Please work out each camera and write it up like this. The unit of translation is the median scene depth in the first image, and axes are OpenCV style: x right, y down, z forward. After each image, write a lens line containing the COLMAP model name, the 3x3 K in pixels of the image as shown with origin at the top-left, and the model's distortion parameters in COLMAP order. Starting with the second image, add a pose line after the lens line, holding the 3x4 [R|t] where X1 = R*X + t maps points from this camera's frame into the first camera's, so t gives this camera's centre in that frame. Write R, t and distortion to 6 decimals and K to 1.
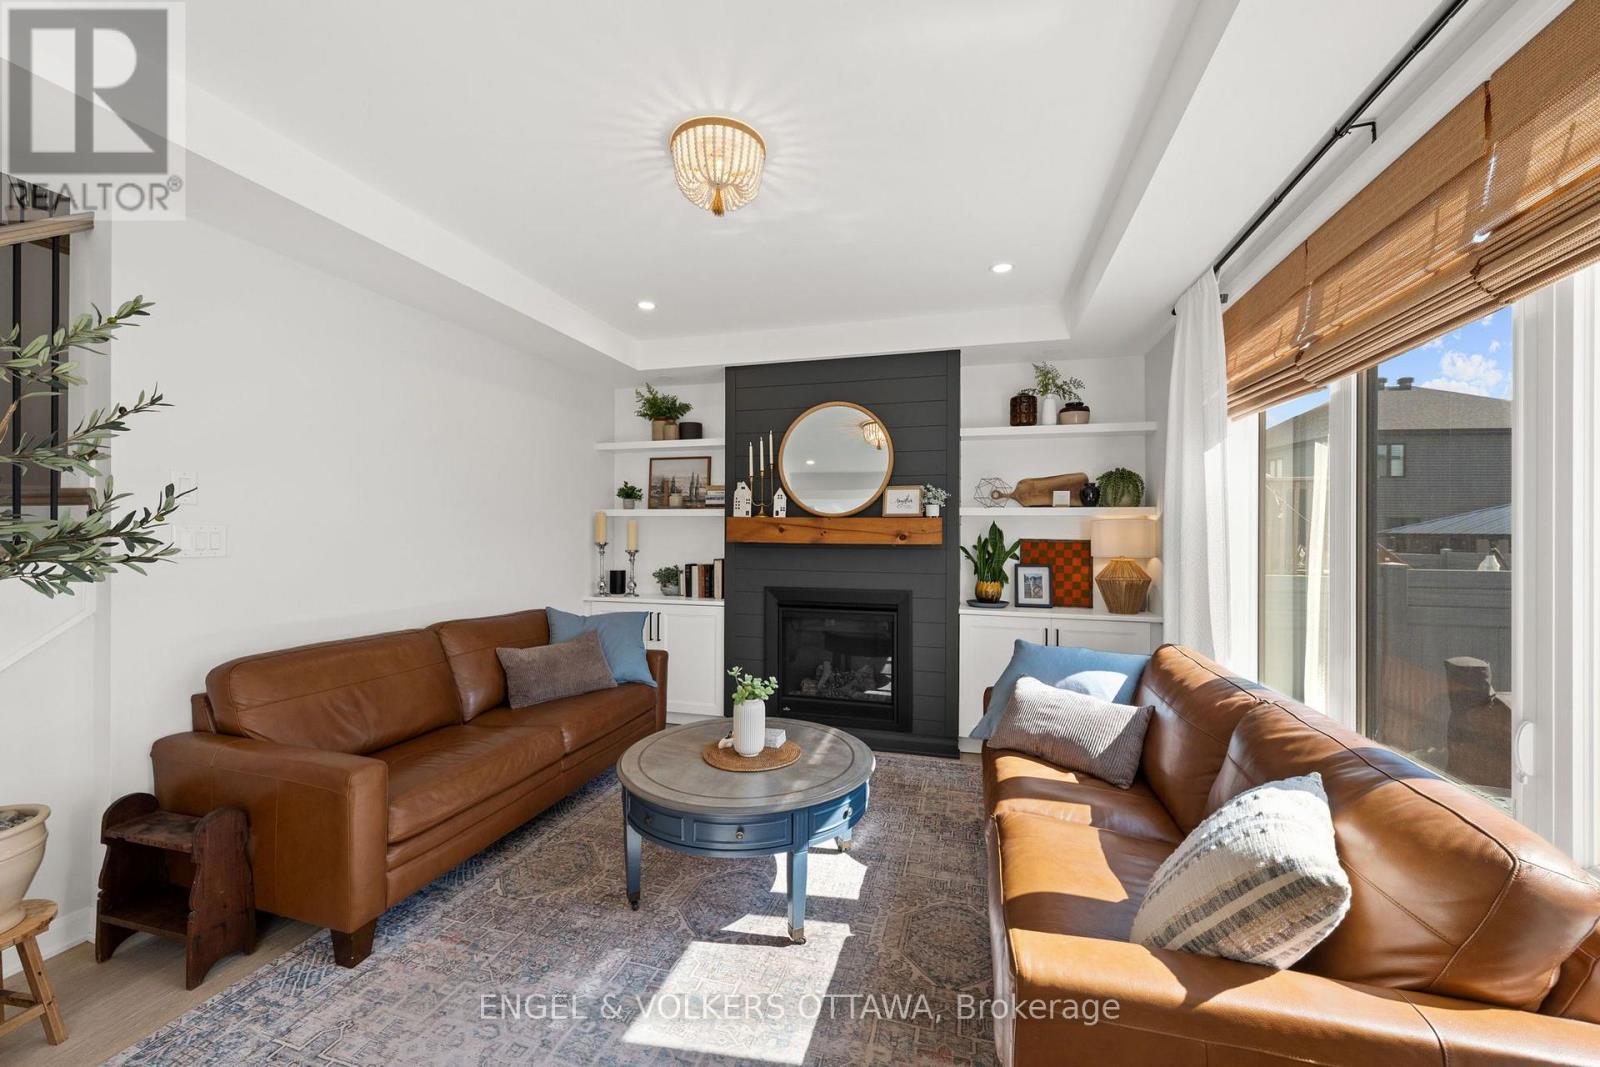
lens RADIAL K [[632.2, 0, 794.5], [0, 632.2, 532.9], [0, 0, 1]] dist [-0.001717, -0.000016]
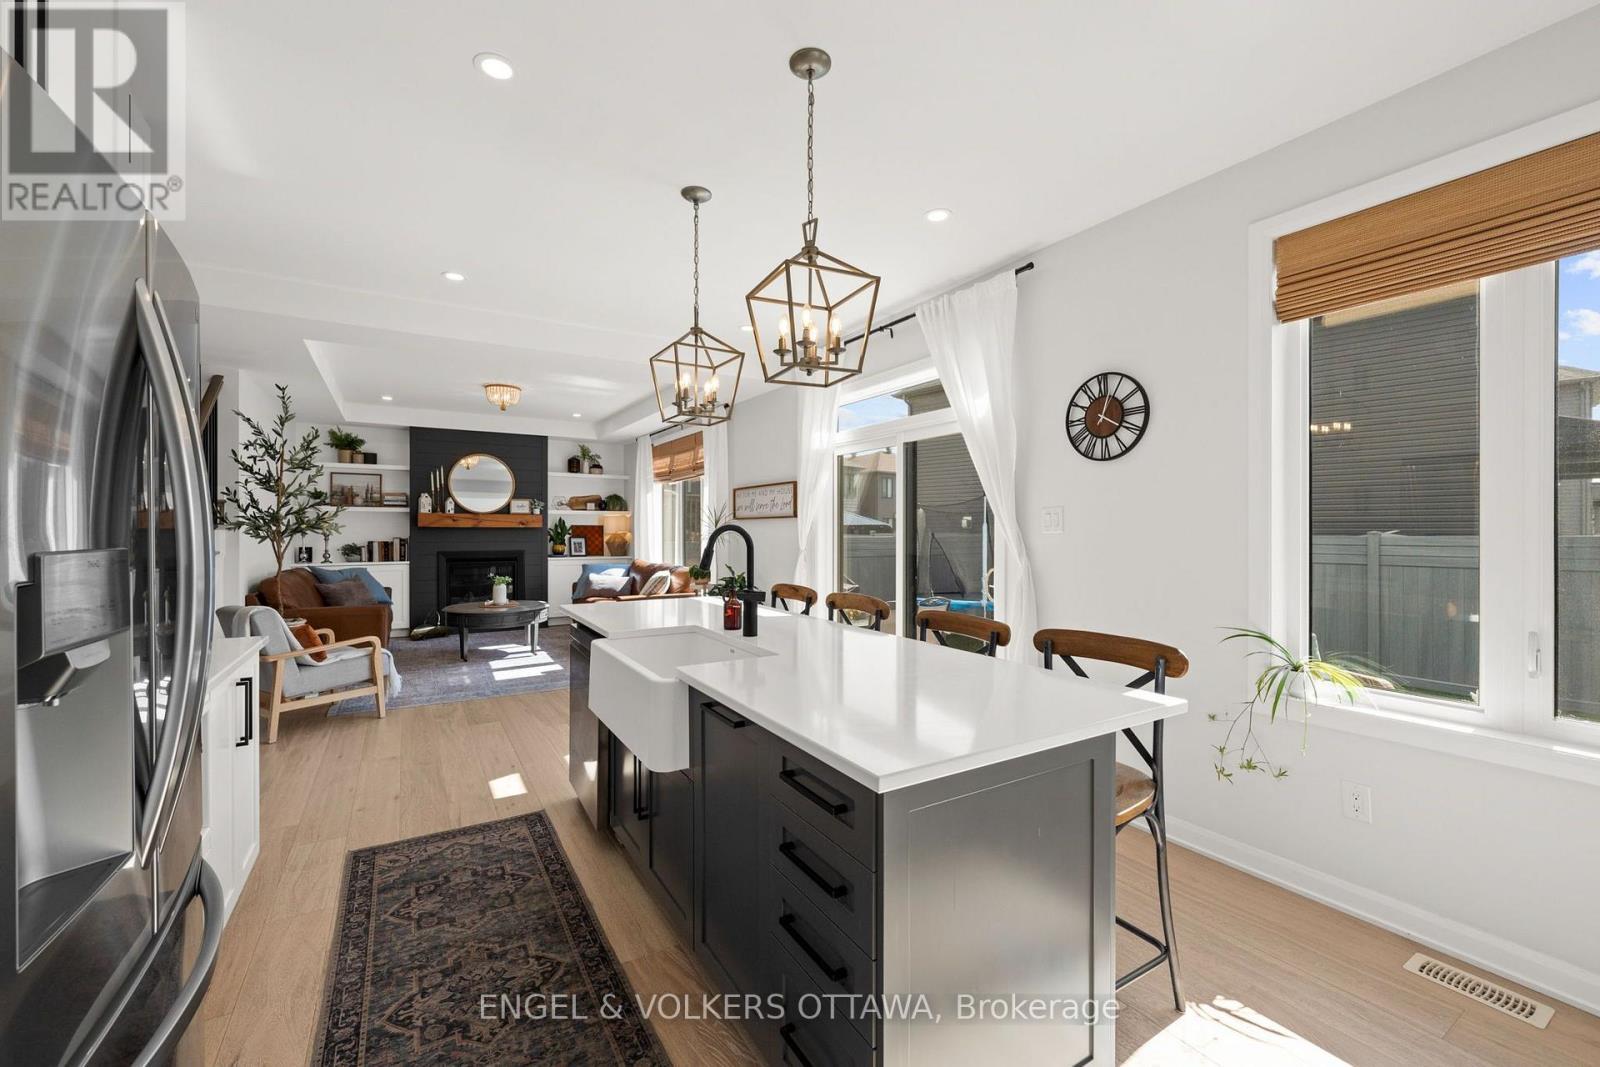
lens RADIAL K [[632.2, 0, 796.3], [0, 632.2, 529.2], [0, 0, 1]] dist [-0.001717, -0.000016]
pose [[0.685269, -0.005462, 0.728270, -0.693550], [0.001675, 0.999981, 0.005923, 0.012678], [-0.728288, -0.002839, 0.685265, -1.037461]]
